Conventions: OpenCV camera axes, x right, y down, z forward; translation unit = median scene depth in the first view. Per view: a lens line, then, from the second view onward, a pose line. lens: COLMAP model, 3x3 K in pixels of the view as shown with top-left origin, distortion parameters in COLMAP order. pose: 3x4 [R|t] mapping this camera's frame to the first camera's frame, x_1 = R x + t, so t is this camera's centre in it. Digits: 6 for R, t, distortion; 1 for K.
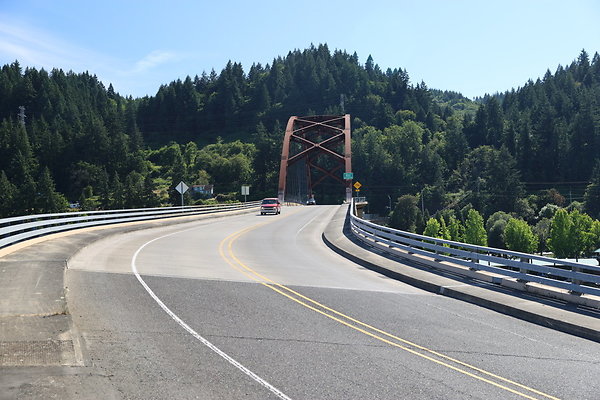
lens RADIAL K [[748.0, 0, 298.8], [0, 748.0, 198.0], [0, 0, 1]] dist [0.083626, -0.023363]
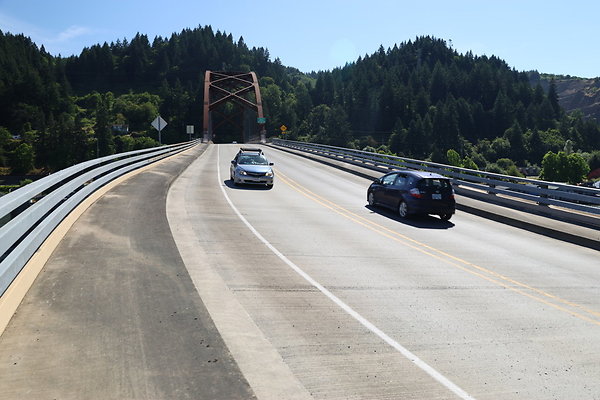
lens RADIAL K [[492.4, 0, 299.8], [0, 492.4, 201.9], [0, 0, 1]] dist [-0.068652, 0.092496]
pose [[0.971771, 0.001634, 0.235920, -0.021983], [-0.032067, 0.991611, 0.125219, -0.000020], [-0.233736, -0.129249, 0.963671, 0.069168]]
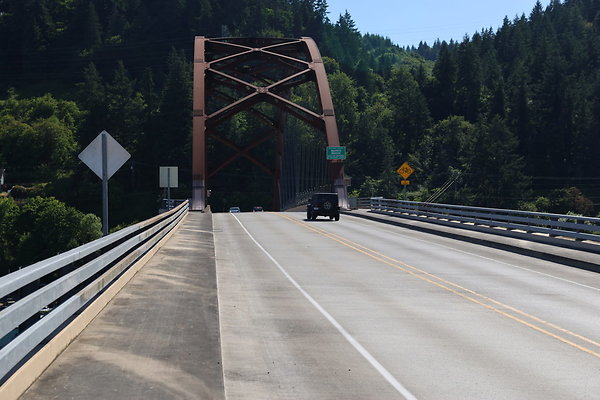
lens RADIAL K [[1116.0, 0, 299.8], [0, 1116.0, 202.7], [0, 0, 1]] dist [0.256490, -0.068245]
pose [[0.987688, 0.017411, 0.155465, -0.024933], [-0.018396, 0.999819, 0.004899, -0.000064], [-0.155351, -0.007698, 0.987829, 0.099669]]
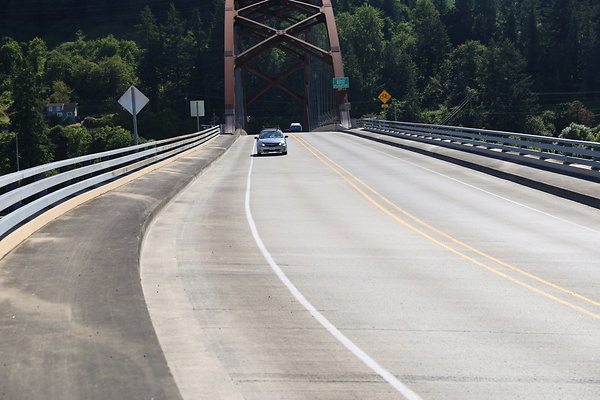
lens RADIAL K [[1017.5, 0, 300.4], [0, 1017.5, 202.7], [0, 0, 1]] dist [0.216266, -0.066907]
pose [[0.993456, -0.025282, 0.111379, -0.021241], [0.016284, 0.996583, 0.080971, -0.000180], [-0.113046, -0.078628, 0.990474, 0.064946]]
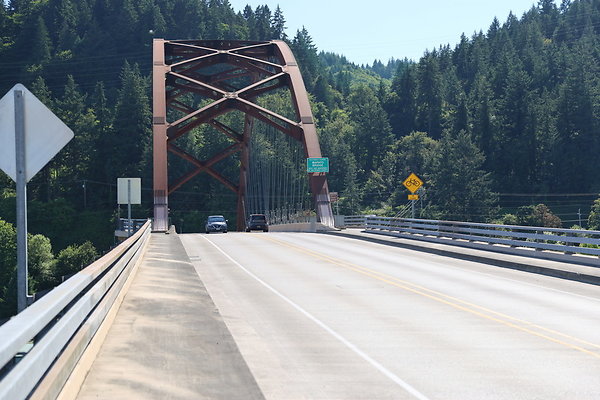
lens RADIAL K [[1111.4, 0, 301.0], [0, 1111.4, 201.3], [0, 0, 1]] dist [0.266168, -0.195357]
pose [[0.980248, 0.014546, 0.197238, -0.024473], [-0.012085, 0.999833, -0.013674, 0.000054], [-0.197405, 0.011020, 0.980260, 0.132938]]
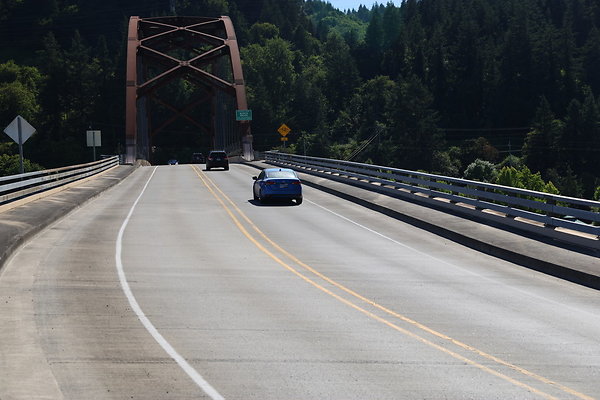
lens RADIAL K [[1041.2, 0, 299.7], [0, 1041.2, 200.7], [0, 0, 1]] dist [0.219549, -0.008802]
pose [[0.980666, -0.011158, 0.195372, -0.019396], [0.001871, 0.998862, 0.047653, -0.000253], [-0.195682, -0.046366, 0.979571, 0.058435]]
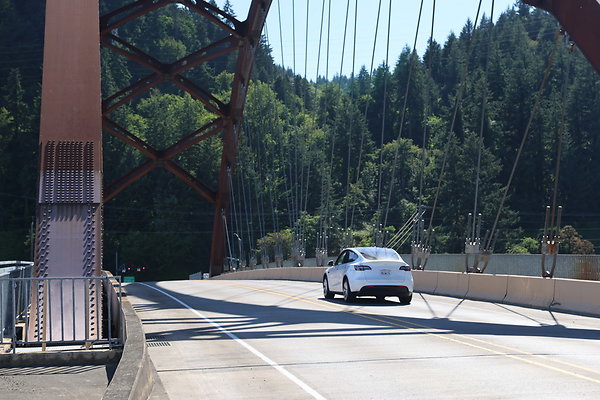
lens RADIAL K [[1087.0, 0, 300.0], [0, 1087.0, 216.3], [0, 0, 1]] dist [0.214025, -0.057585]
pose [[0.966001, 0.022895, 0.257521, -0.010898], [-0.018292, 0.999627, -0.020258, -0.000770], [-0.257889, 0.014859, 0.966060, 0.304543]]
